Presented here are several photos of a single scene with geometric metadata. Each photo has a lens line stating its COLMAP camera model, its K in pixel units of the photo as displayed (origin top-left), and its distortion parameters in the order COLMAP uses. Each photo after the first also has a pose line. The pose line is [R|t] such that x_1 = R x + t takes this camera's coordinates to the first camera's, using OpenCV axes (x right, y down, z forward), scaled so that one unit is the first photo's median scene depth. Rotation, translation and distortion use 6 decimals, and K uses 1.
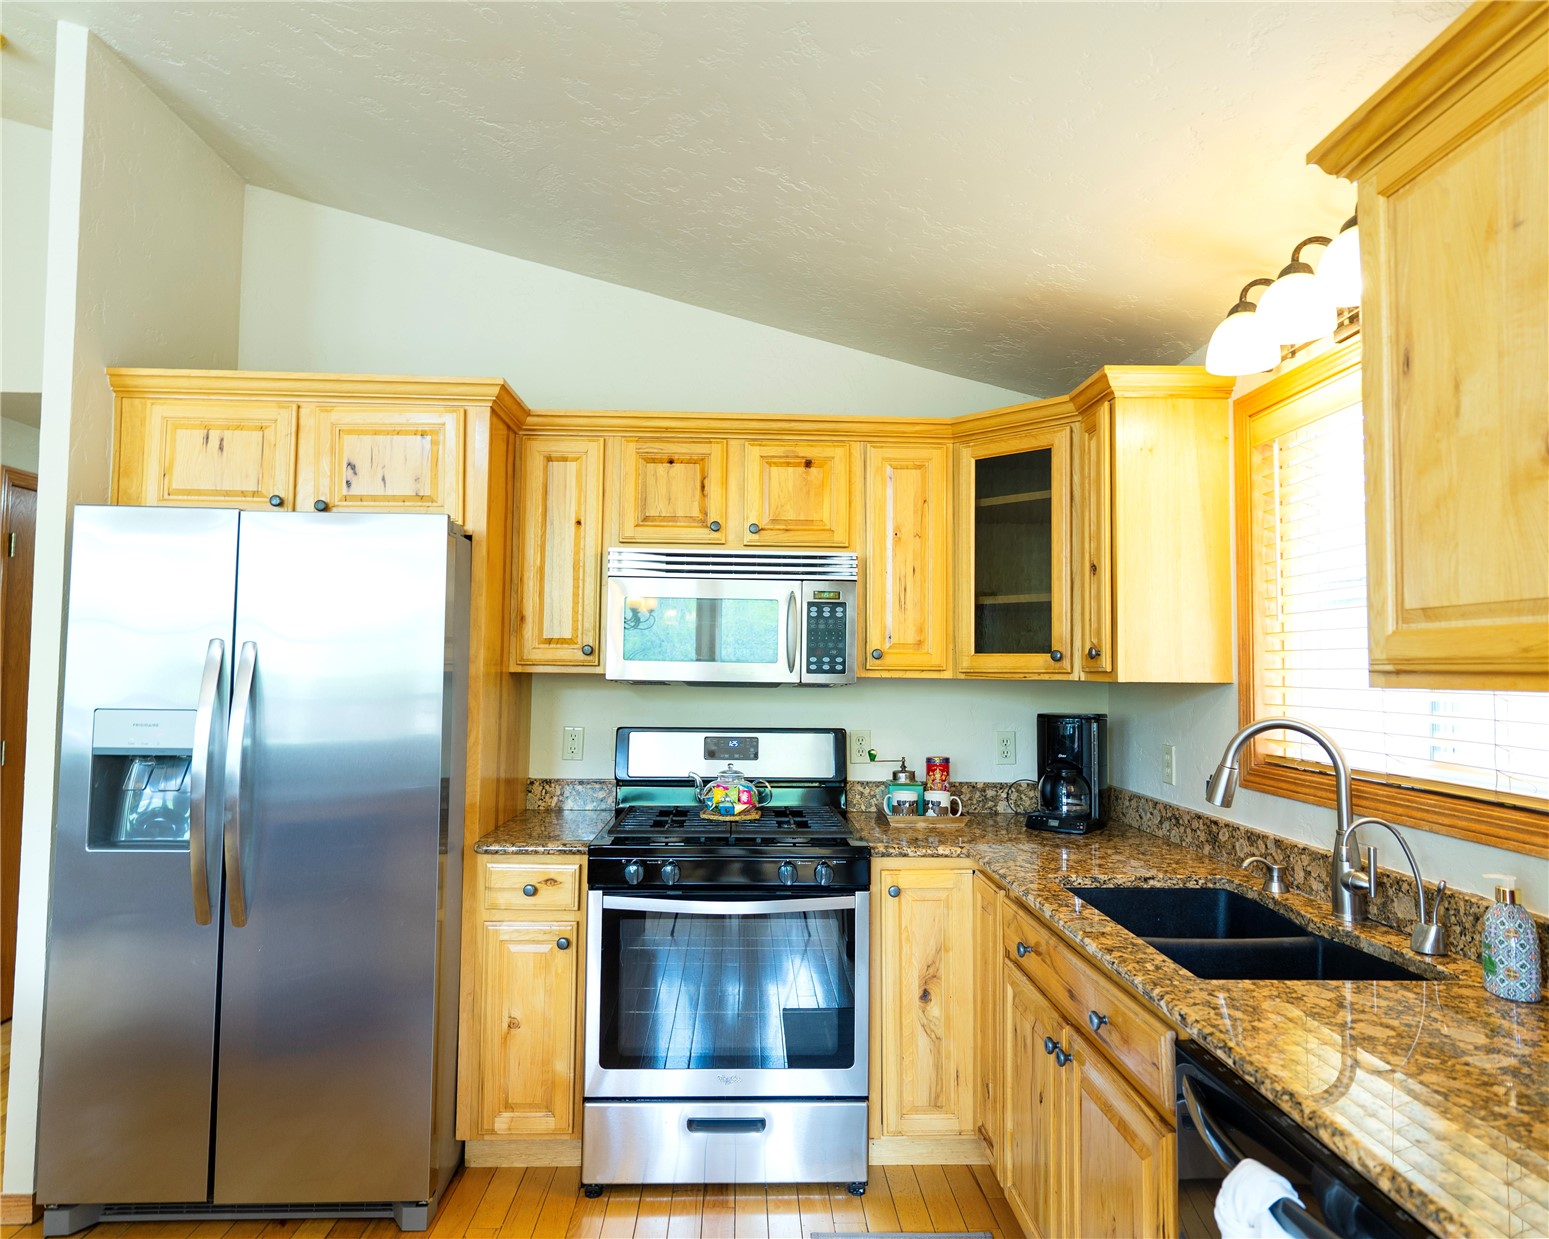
lens RADIAL K [[941.0, 0, 771.7], [0, 941.0, 624.6], [0, 0, 1]] dist [-0.004248, 0.000239]
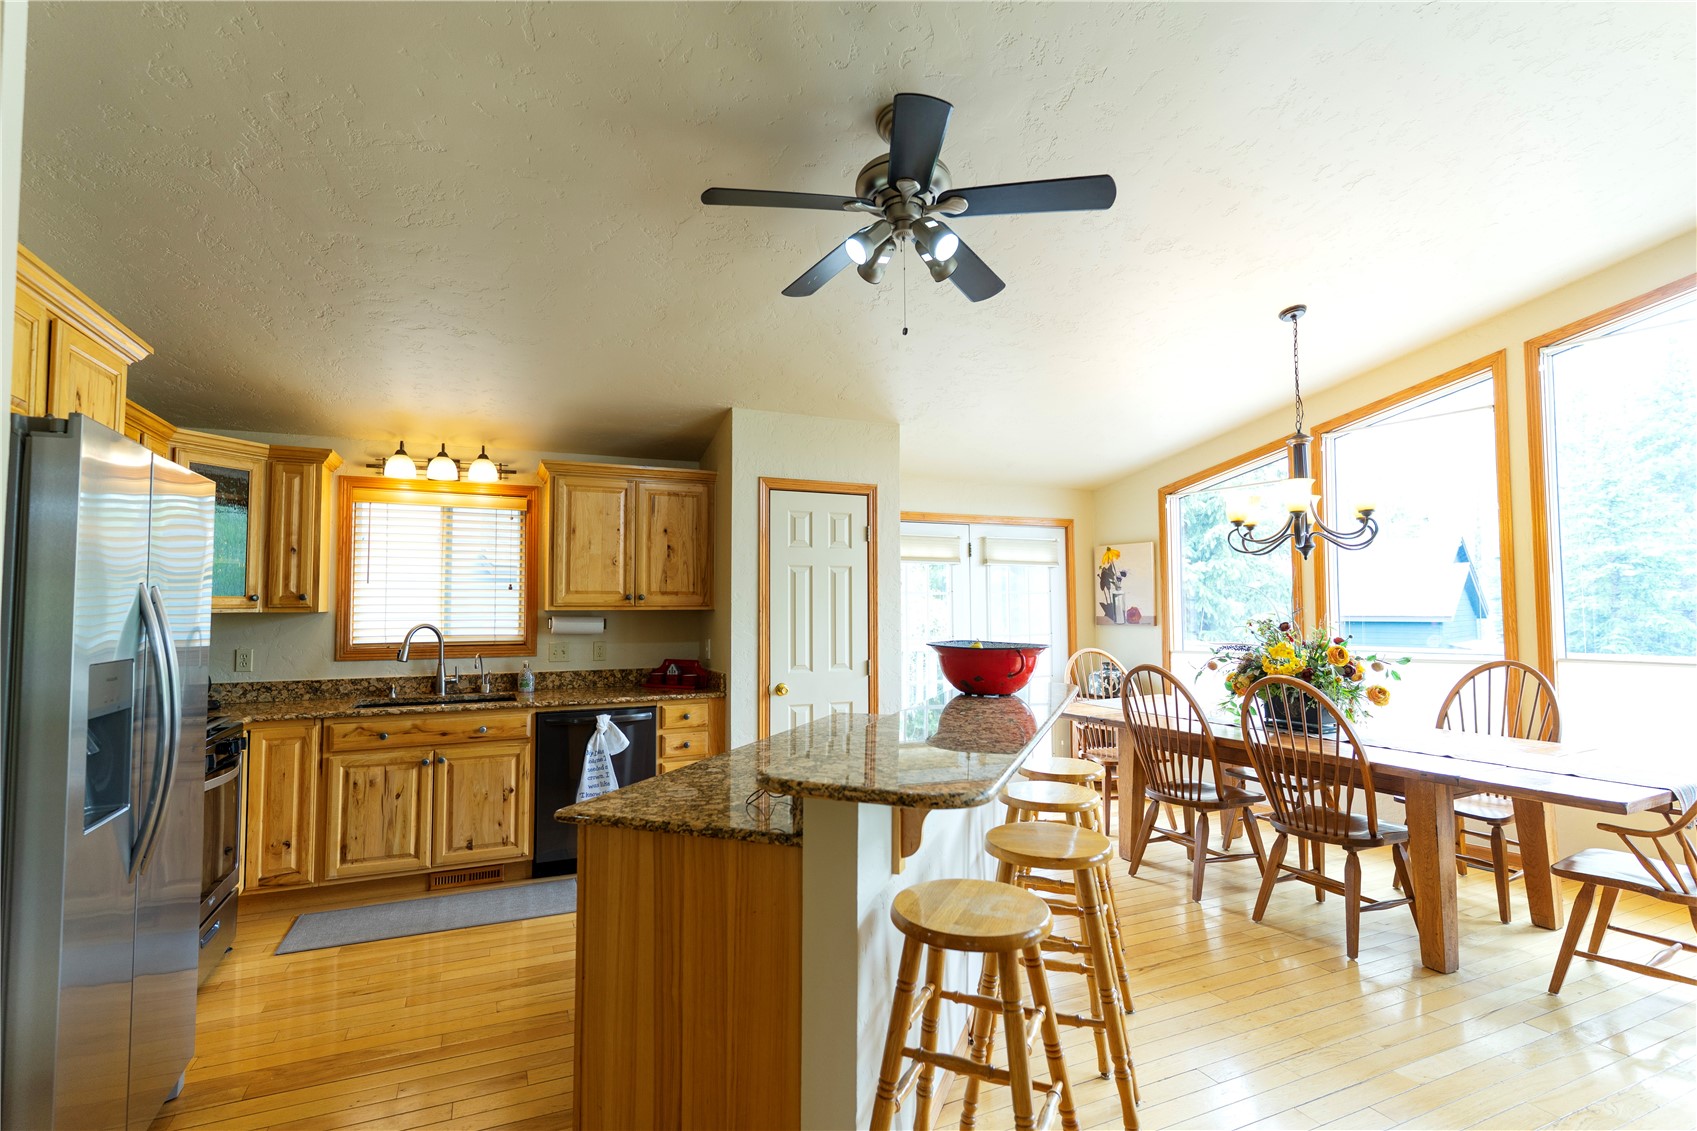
lens RADIAL K [[805.3, 0, 846.2], [0, 805.3, 564.2], [0, 0, 1]] dist [0.002950, 0.000068]
pose [[-0.381962, 0.036219, 0.923468, -1.468640], [-0.046723, 0.997197, -0.058436, 0.008238], [-0.922996, -0.065468, -0.379199, 0.592456]]
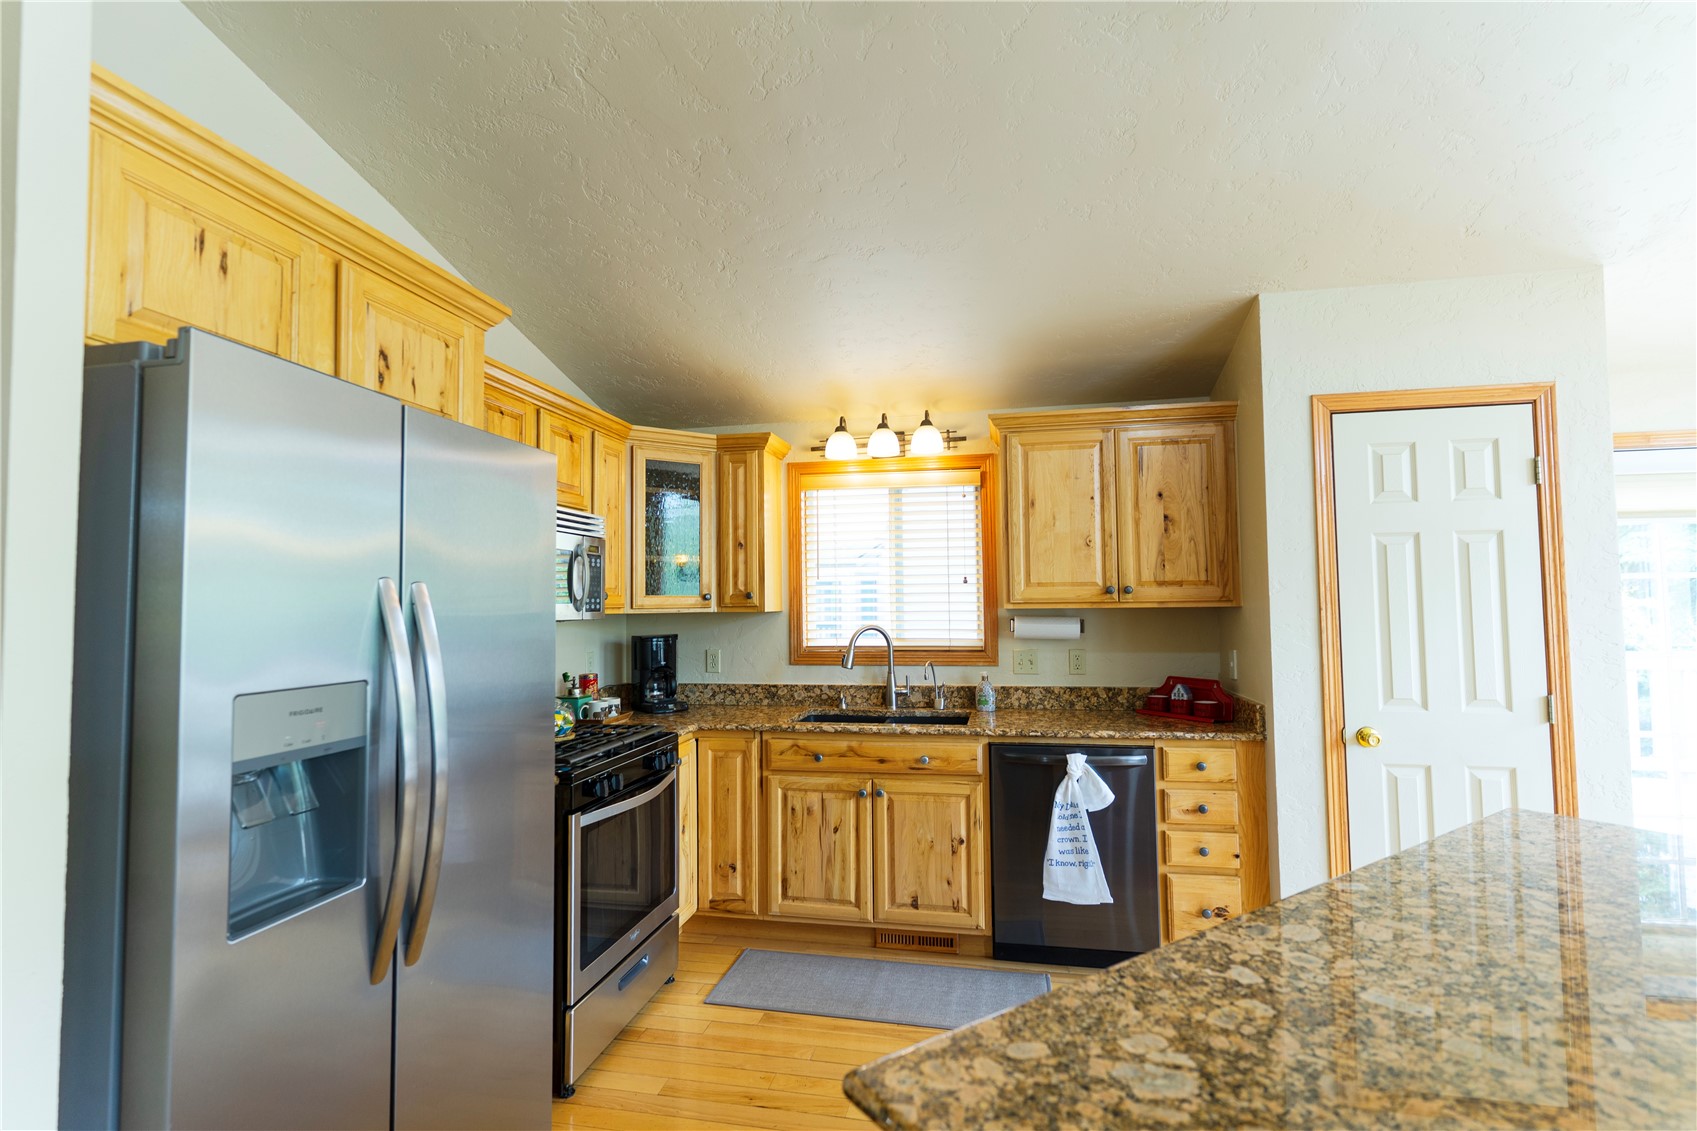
lens RADIAL K [[805.3, 0, 842.1], [0, 805.3, 568.7], [0, 0, 1]] dist [0.002950, 0.000068]
pose [[0.233107, 0.029078, 0.972016, -0.997366], [-0.033755, 0.999192, -0.021796, 0.007631], [-0.971865, -0.027729, 0.233901, 0.473961]]
